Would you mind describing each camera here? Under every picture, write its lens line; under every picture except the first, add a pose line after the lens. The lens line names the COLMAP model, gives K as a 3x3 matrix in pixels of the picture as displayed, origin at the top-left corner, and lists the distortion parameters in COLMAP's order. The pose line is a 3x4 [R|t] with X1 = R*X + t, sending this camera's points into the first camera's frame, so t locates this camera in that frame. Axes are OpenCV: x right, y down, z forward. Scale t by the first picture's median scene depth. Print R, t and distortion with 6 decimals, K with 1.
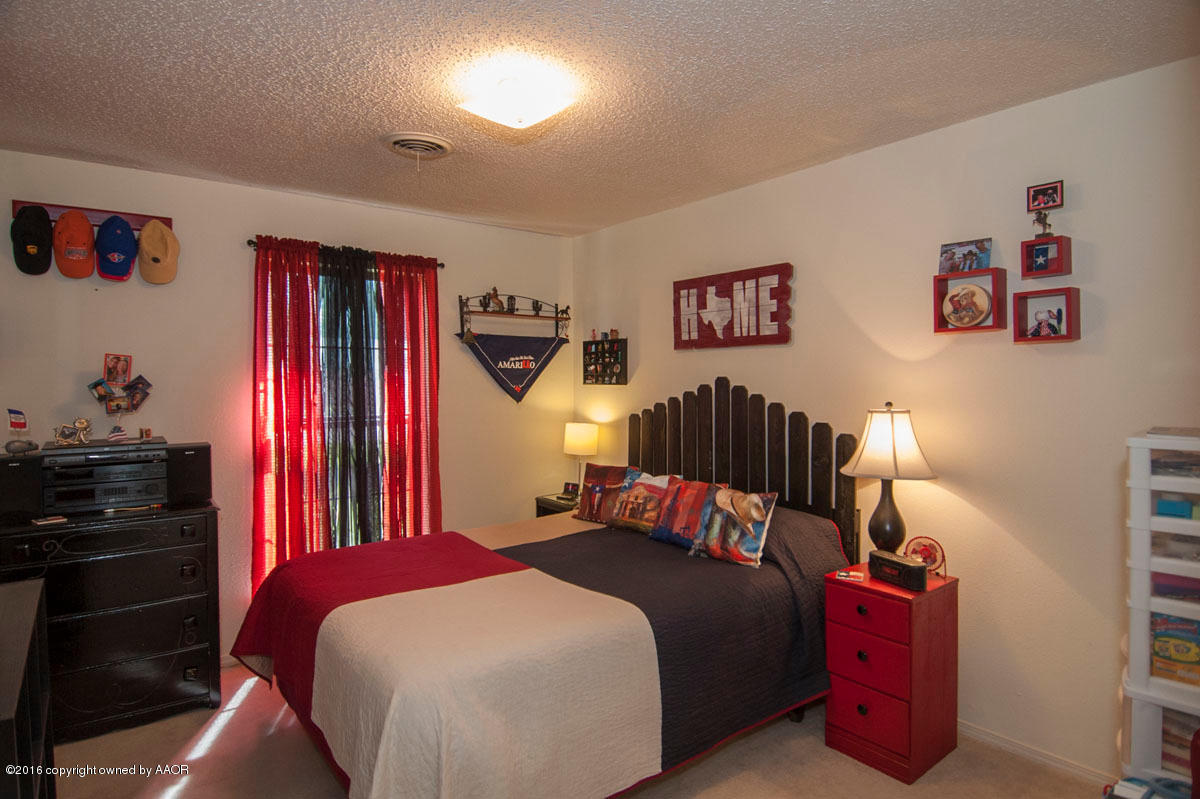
lens RADIAL K [[647.1, 0, 611.0], [0, 647.1, 387.2], [0, 0, 1]] dist [0.033797, -0.039317]
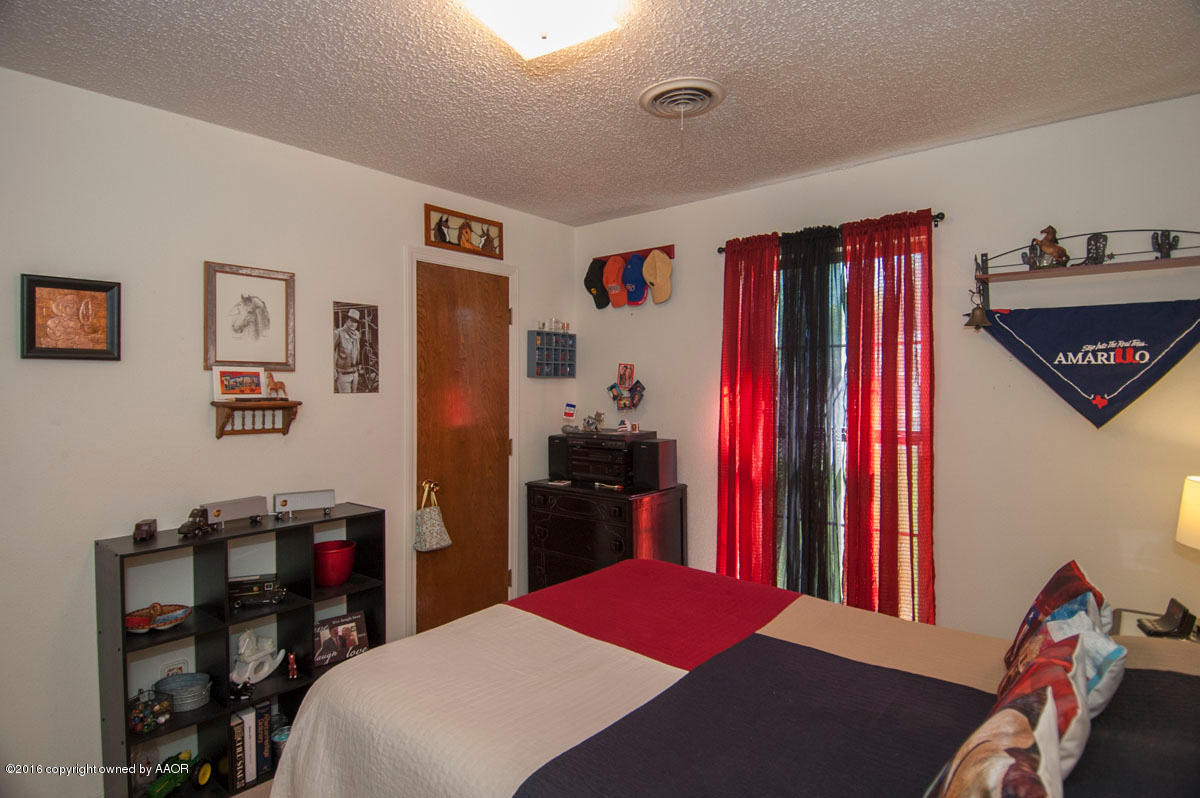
lens RADIAL K [[647.1, 0, 611.0], [0, 647.1, 386.7], [0, 0, 1]] dist [0.033797, -0.039317]
pose [[0.187165, 0.010262, -0.982275, 0.351240], [-0.009655, 0.999916, 0.008607, -0.011887], [0.982281, 0.007873, 0.187248, 0.539240]]
